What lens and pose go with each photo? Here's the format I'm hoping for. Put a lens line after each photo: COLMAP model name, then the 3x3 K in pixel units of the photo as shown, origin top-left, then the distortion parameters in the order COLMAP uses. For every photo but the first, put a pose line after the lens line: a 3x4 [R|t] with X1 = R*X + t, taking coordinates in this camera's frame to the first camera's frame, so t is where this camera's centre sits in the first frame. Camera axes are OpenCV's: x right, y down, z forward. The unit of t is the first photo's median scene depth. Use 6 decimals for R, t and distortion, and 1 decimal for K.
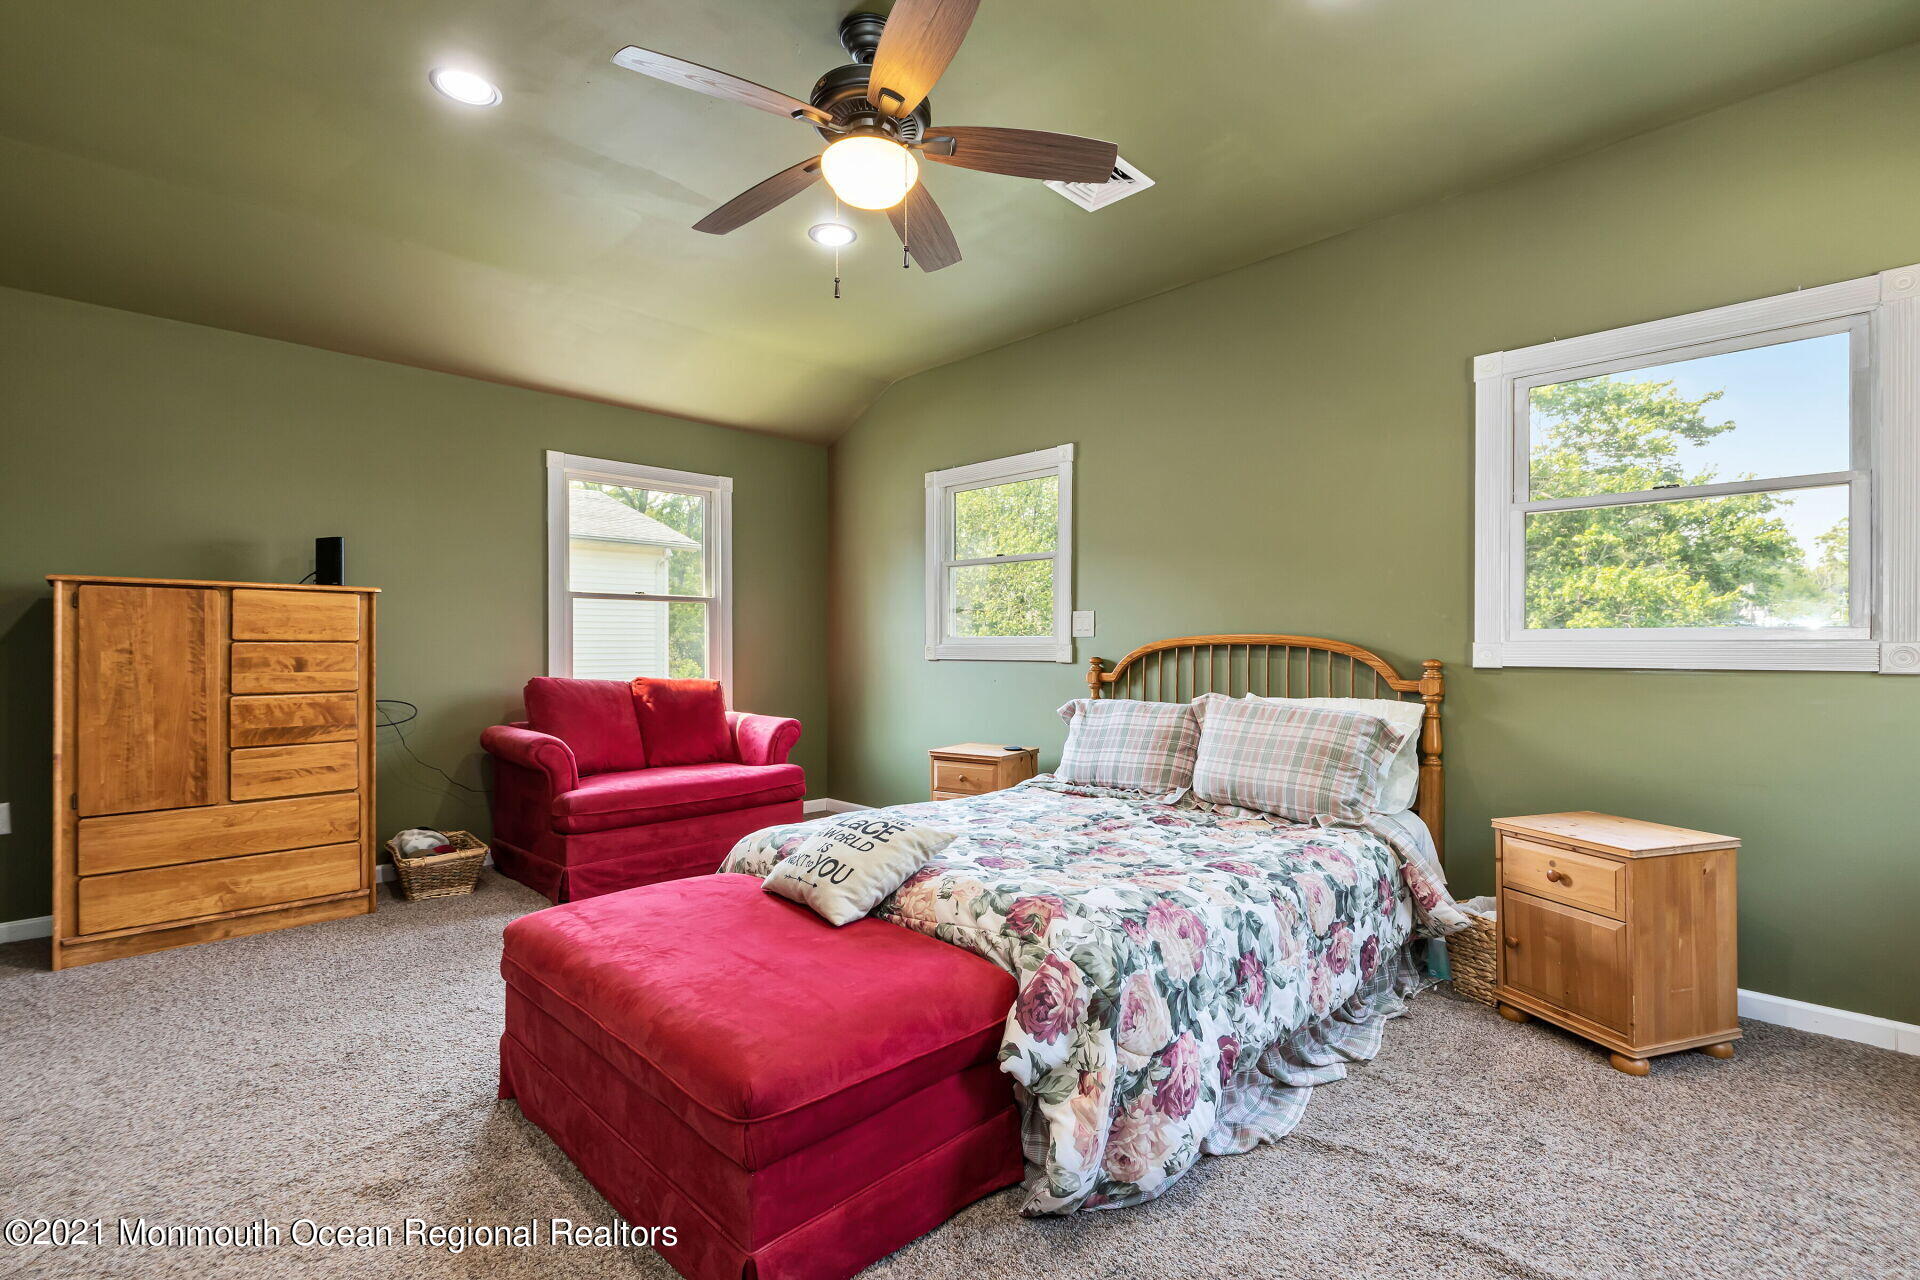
lens RADIAL K [[865.4, 0, 960.0], [0, 865.4, 640.0], [0, 0, 1]] dist [0.001146, -0.000070]
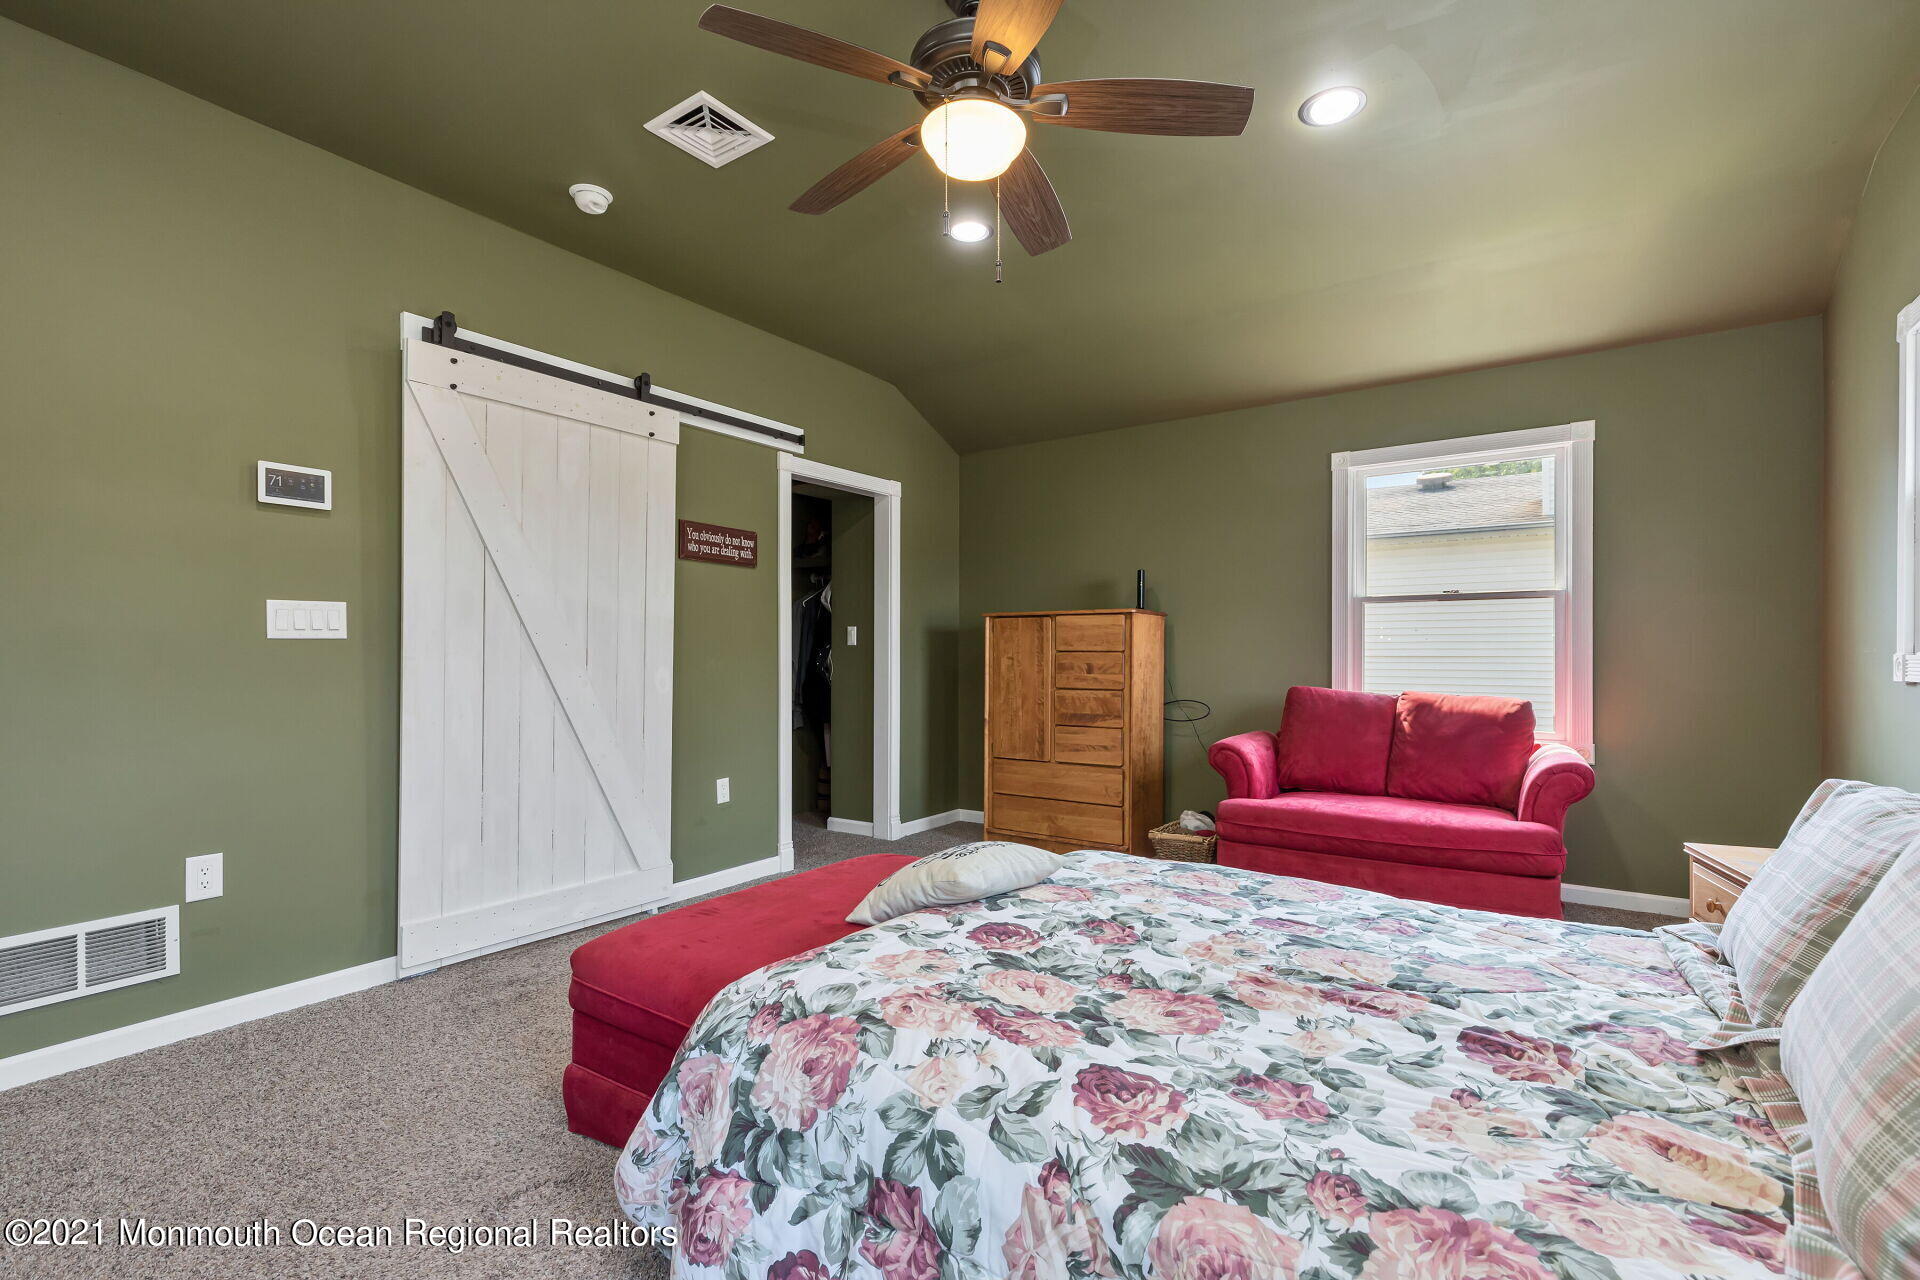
lens RADIAL K [[865.4, 0, 960.0], [0, 865.4, 640.0], [0, 0, 1]] dist [0.001146, -0.000070]
pose [[0.180580, -0.016712, -0.983418, 0.573780], [0.008357, 0.999846, -0.015457, 0.002937], [0.983525, -0.005427, 0.180691, 0.585884]]
